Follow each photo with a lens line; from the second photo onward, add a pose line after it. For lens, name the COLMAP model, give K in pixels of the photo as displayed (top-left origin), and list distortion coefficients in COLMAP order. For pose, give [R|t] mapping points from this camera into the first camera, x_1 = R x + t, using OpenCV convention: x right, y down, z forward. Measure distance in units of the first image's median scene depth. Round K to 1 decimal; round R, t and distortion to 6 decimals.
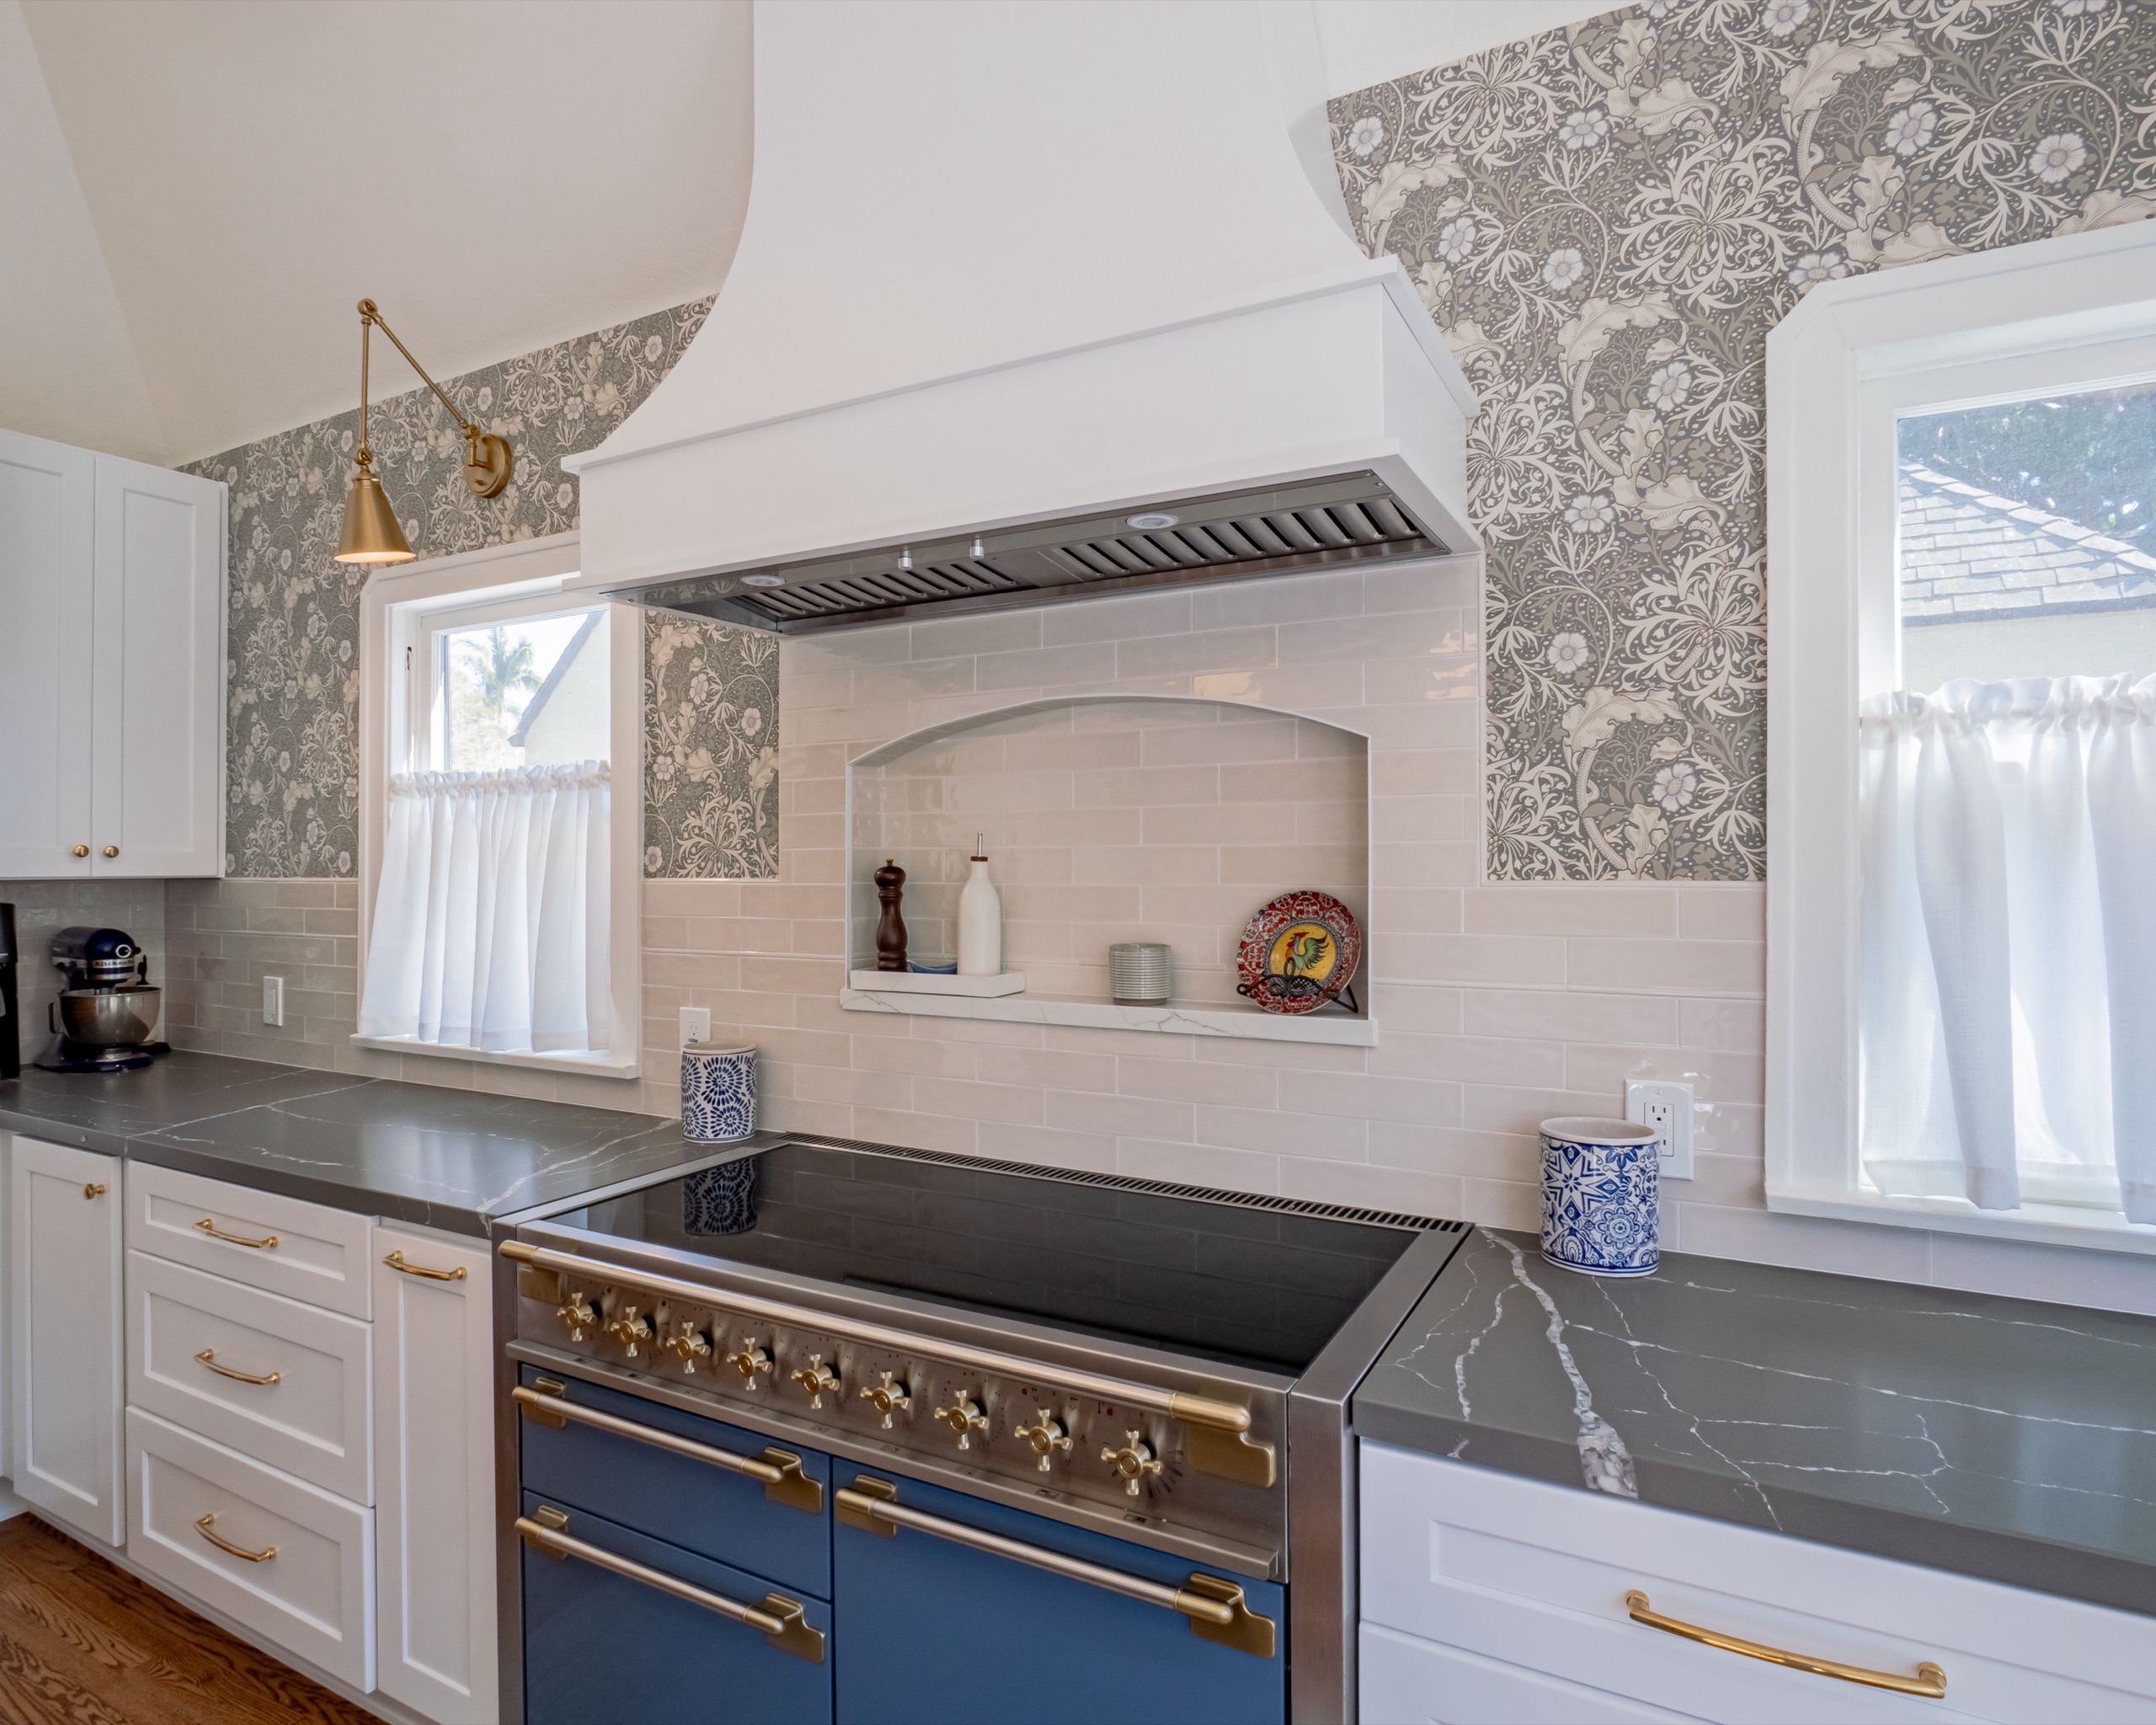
lens RADIAL K [[1236.3, 0, 1052.0], [0, 1236.3, 870.5], [0, 0, 1]] dist [-0.018115, 0.005014]
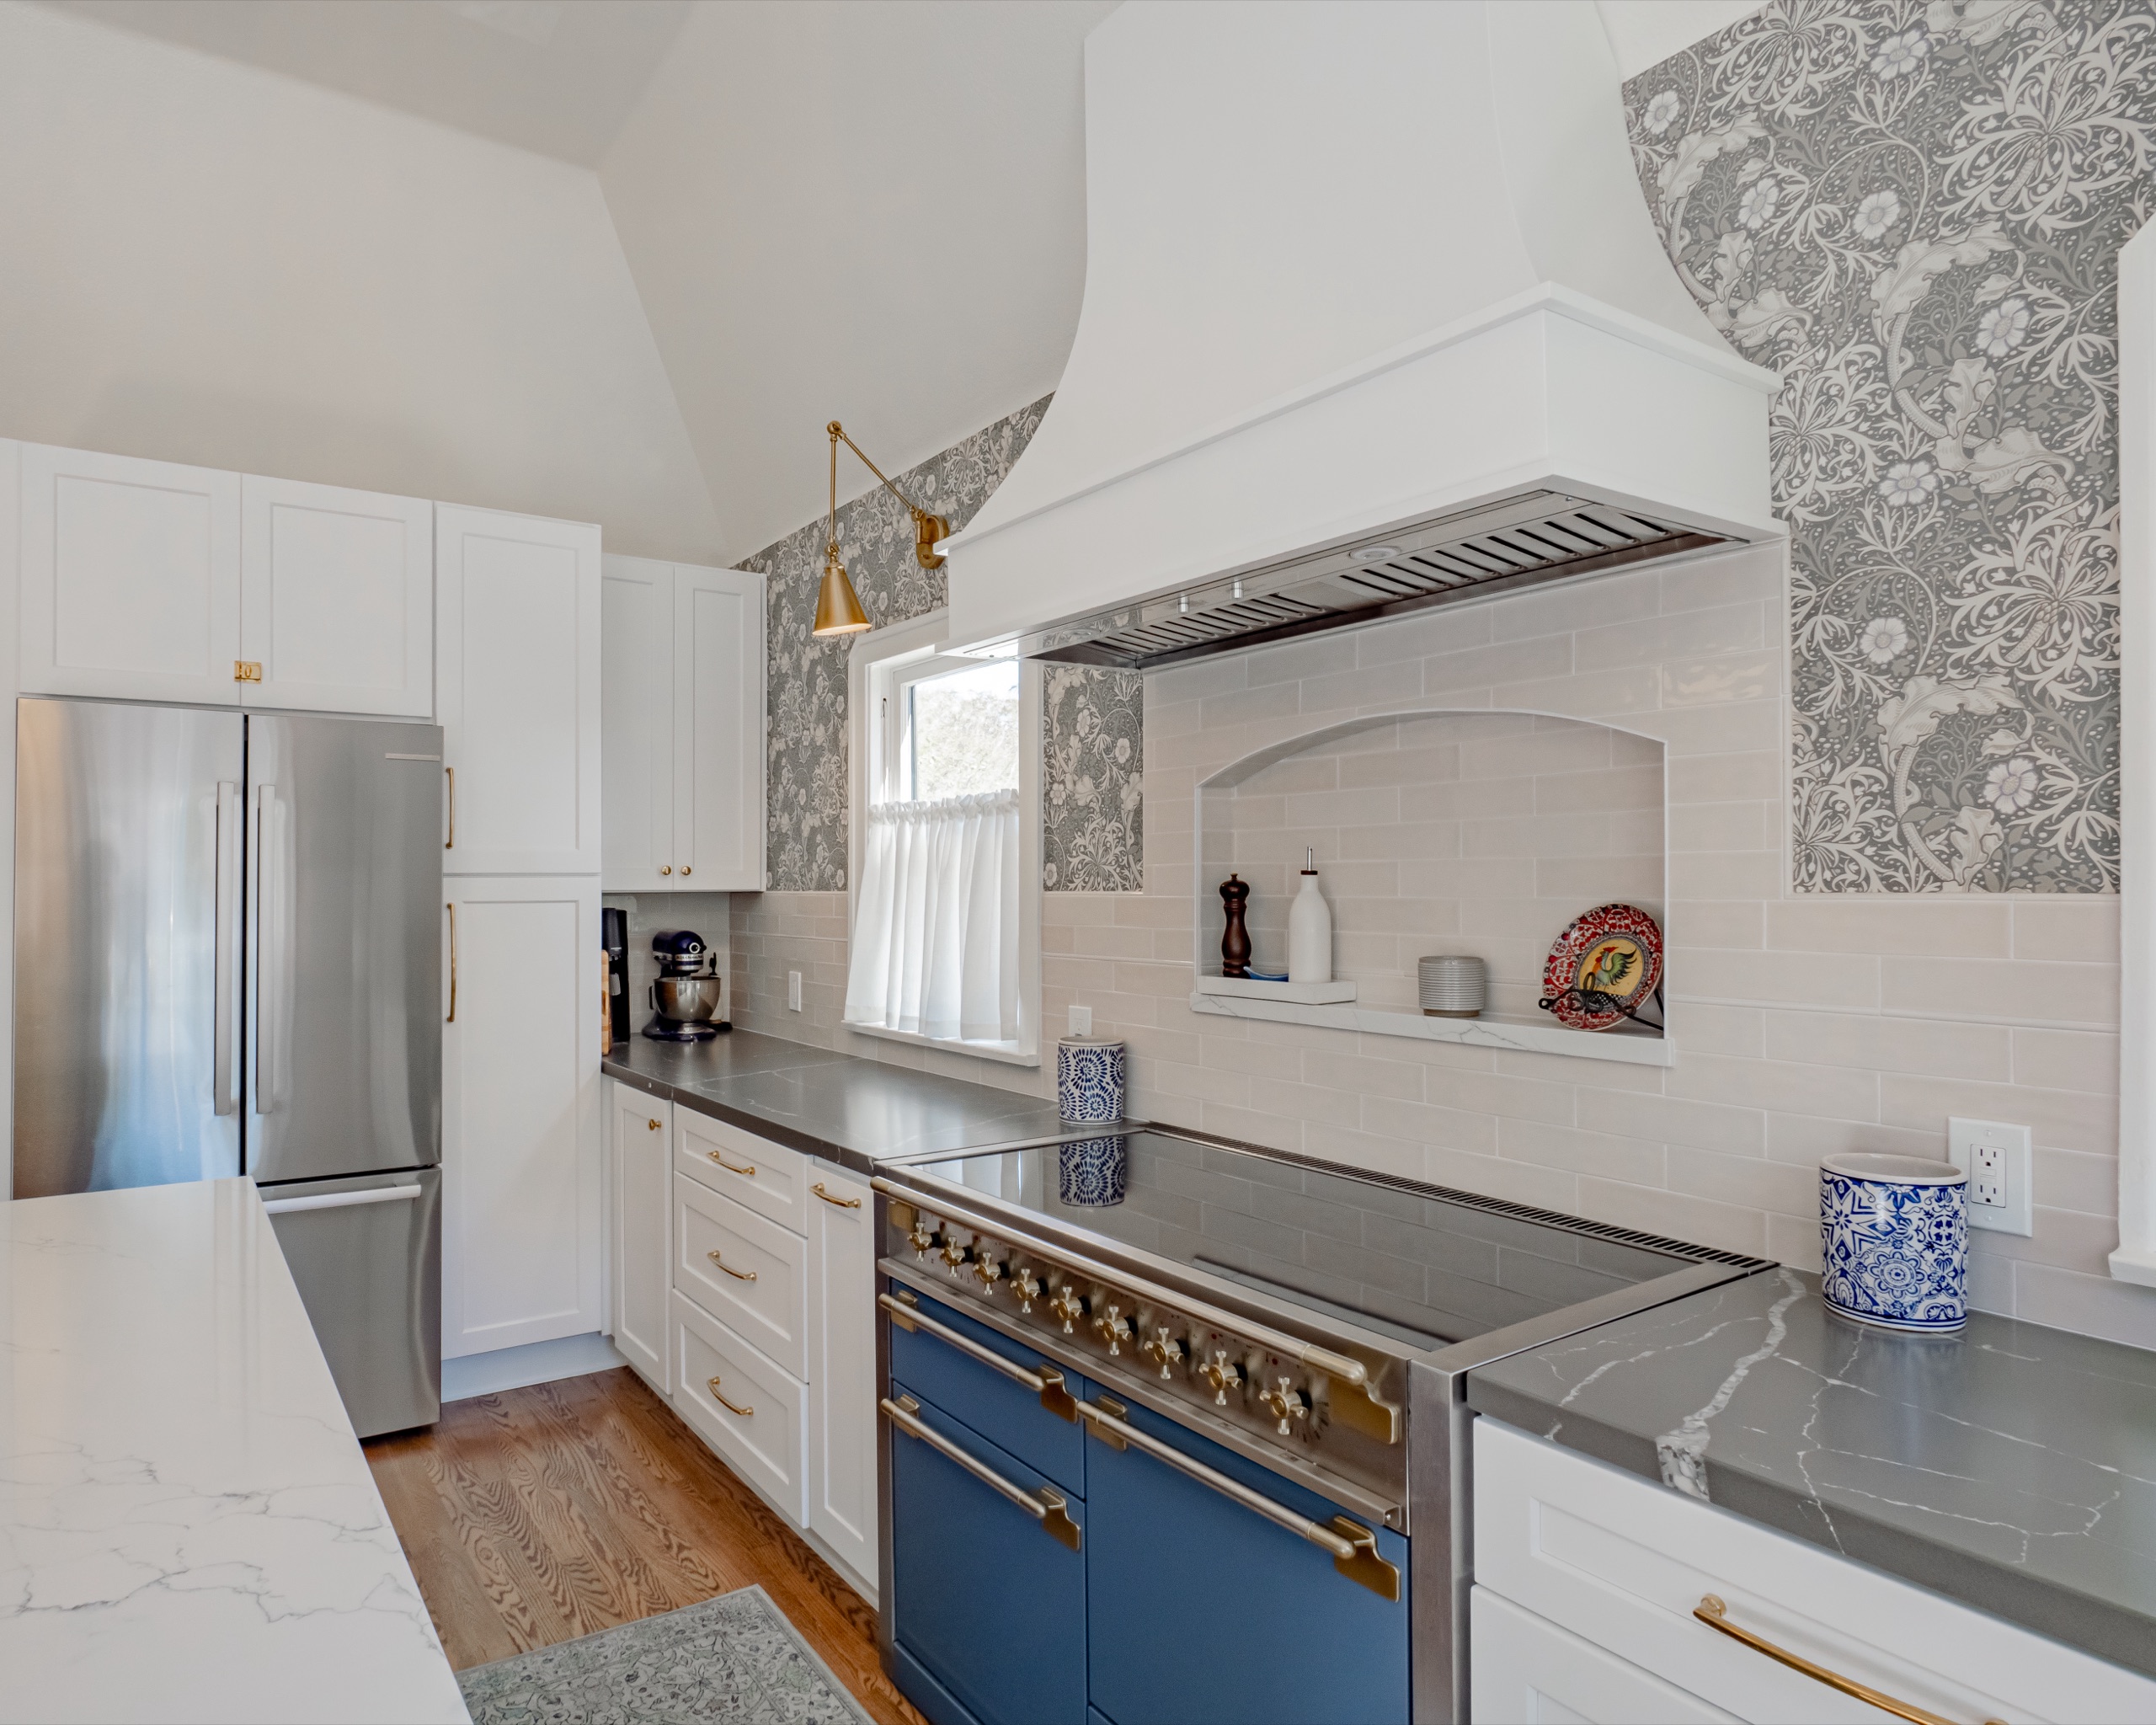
lens RADIAL K [[1300.1, 0, 1021.6], [0, 1300.1, 884.5], [0, 0, 1]] dist [-0.014748, 0.003553]
pose [[0.896974, -0.002019, -0.442078, 0.240995], [0.001519, 0.999998, -0.001486, 0.002111], [0.442080, 0.000661, 0.896975, -0.112725]]
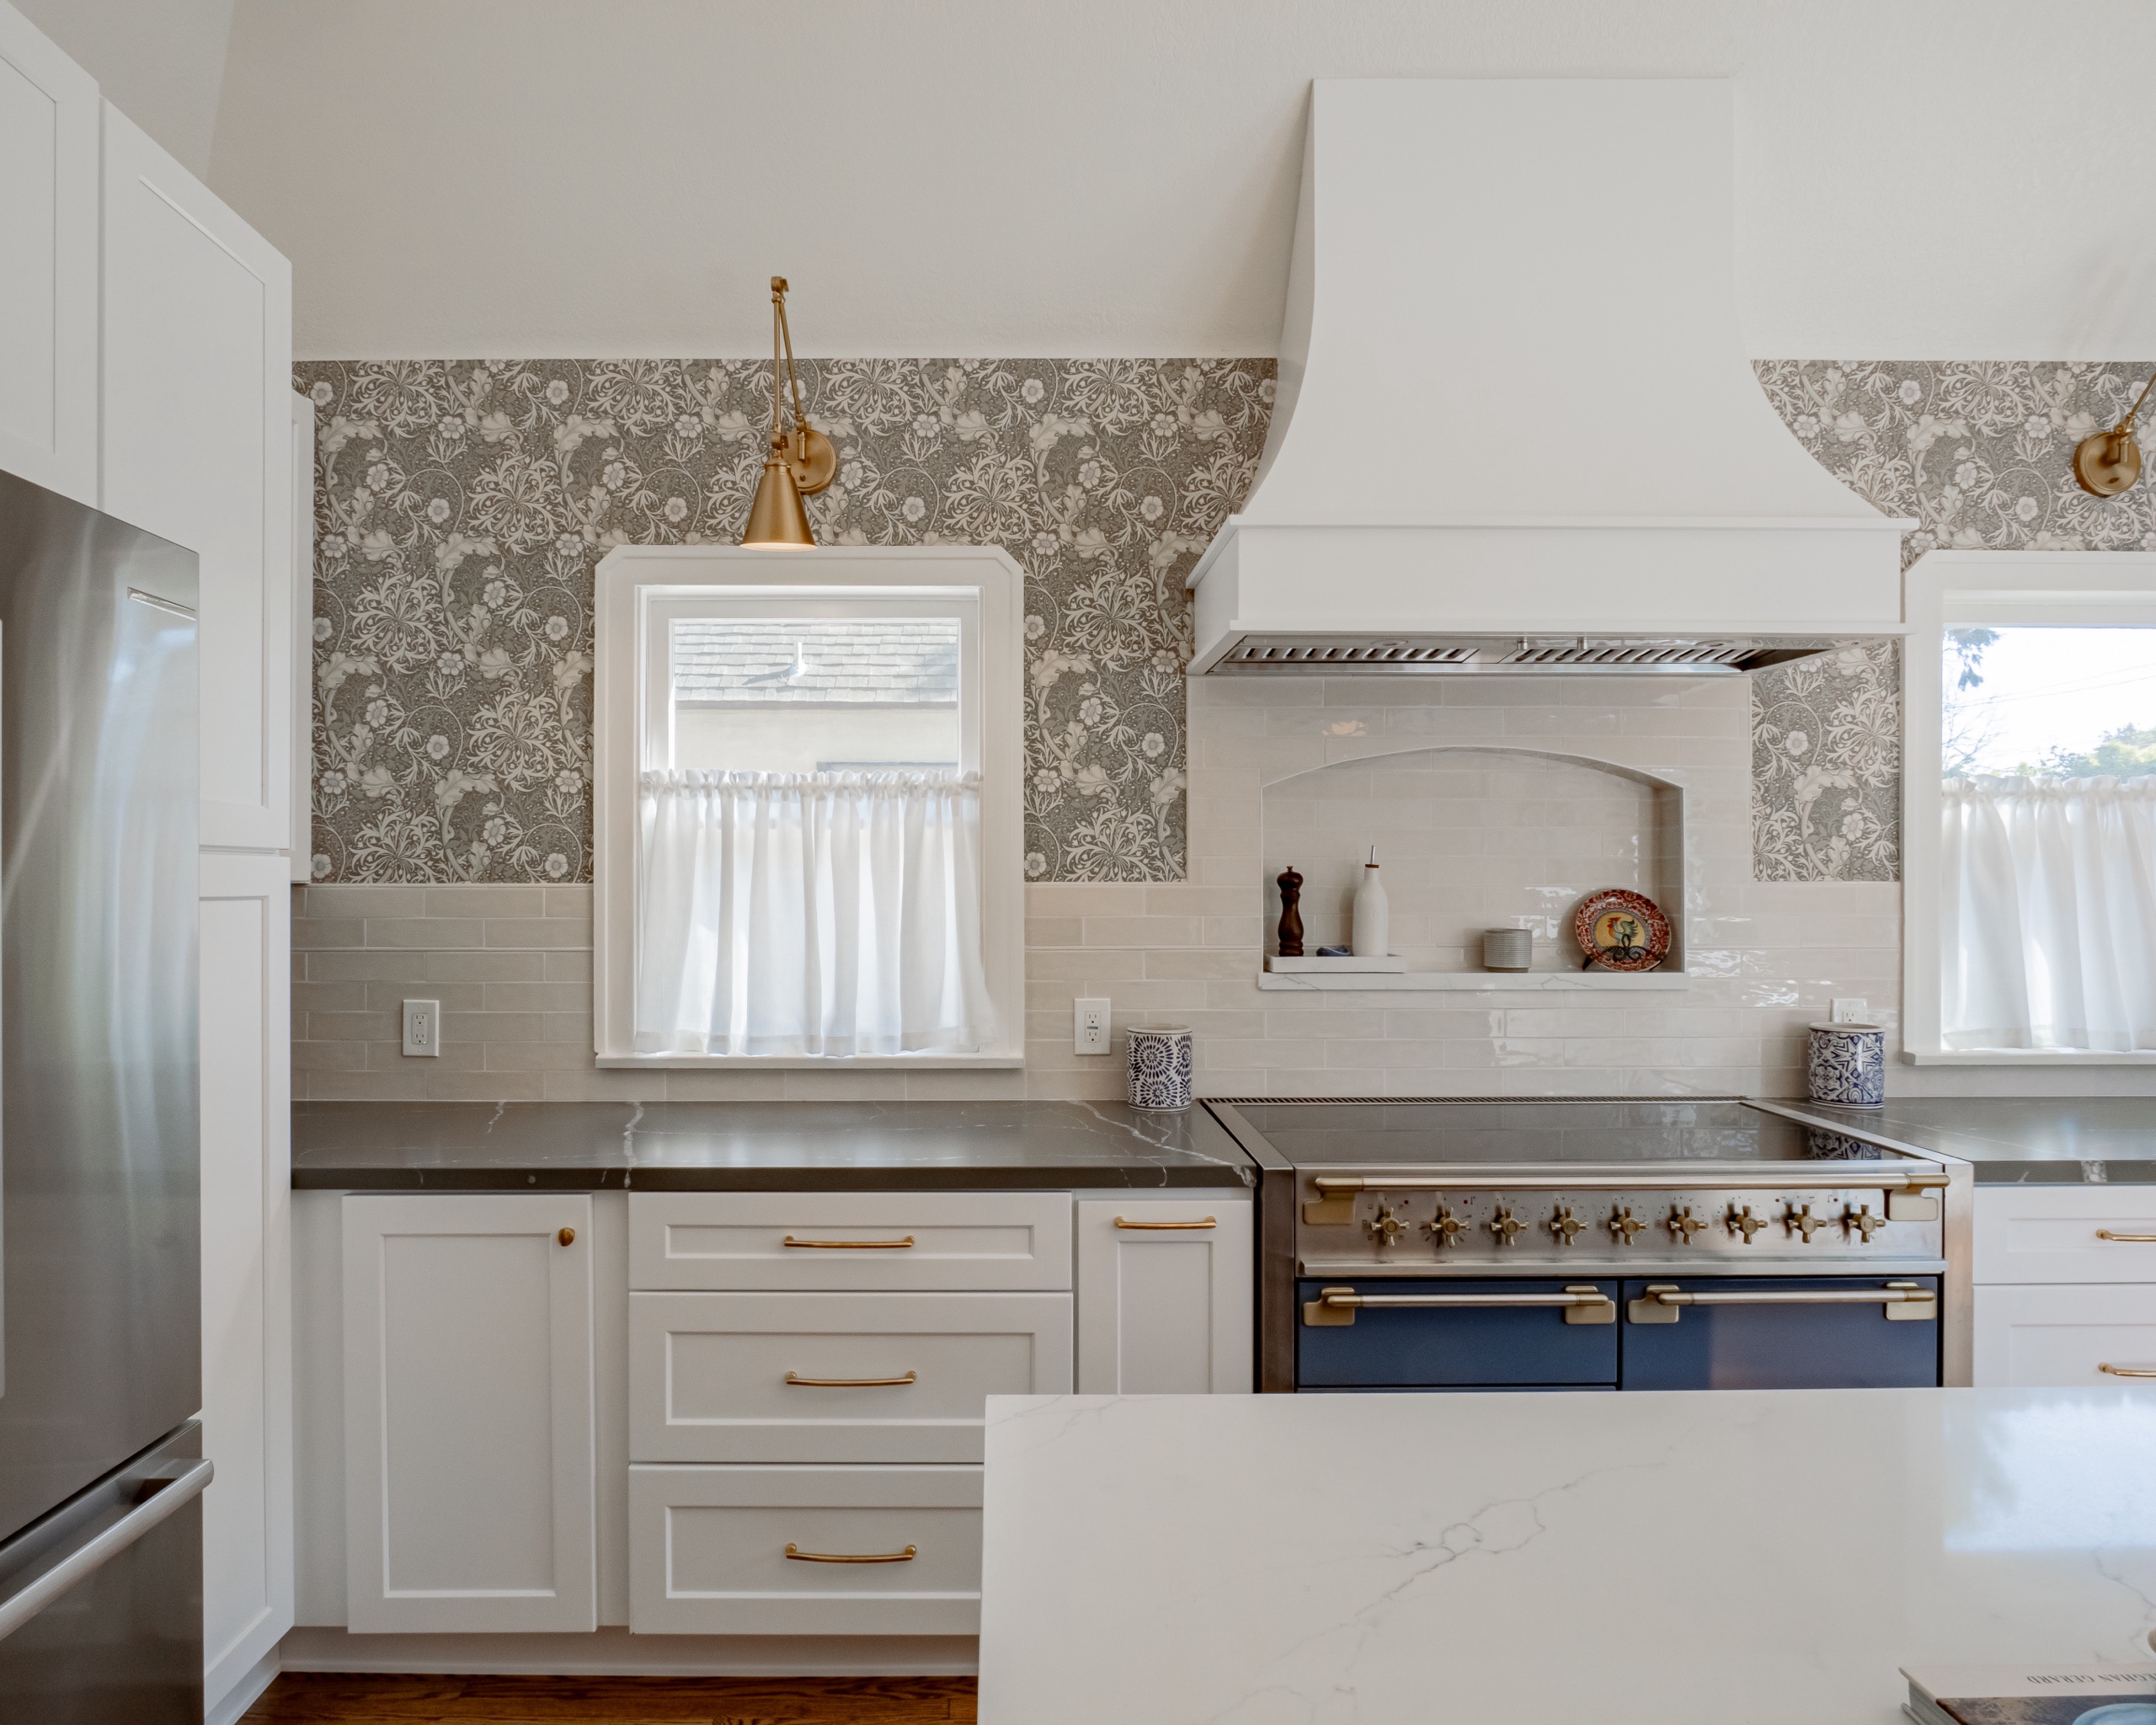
lens RADIAL K [[1236.3, 0, 1013.4], [0, 1236.3, 888.3], [0, 0, 1]] dist [-0.018115, 0.005014]
pose [[0.864945, -0.003648, 0.501854, -1.168695], [-0.000424, 0.999968, 0.008000, 0.004049], [-0.501867, -0.007133, 0.864915, 0.093679]]
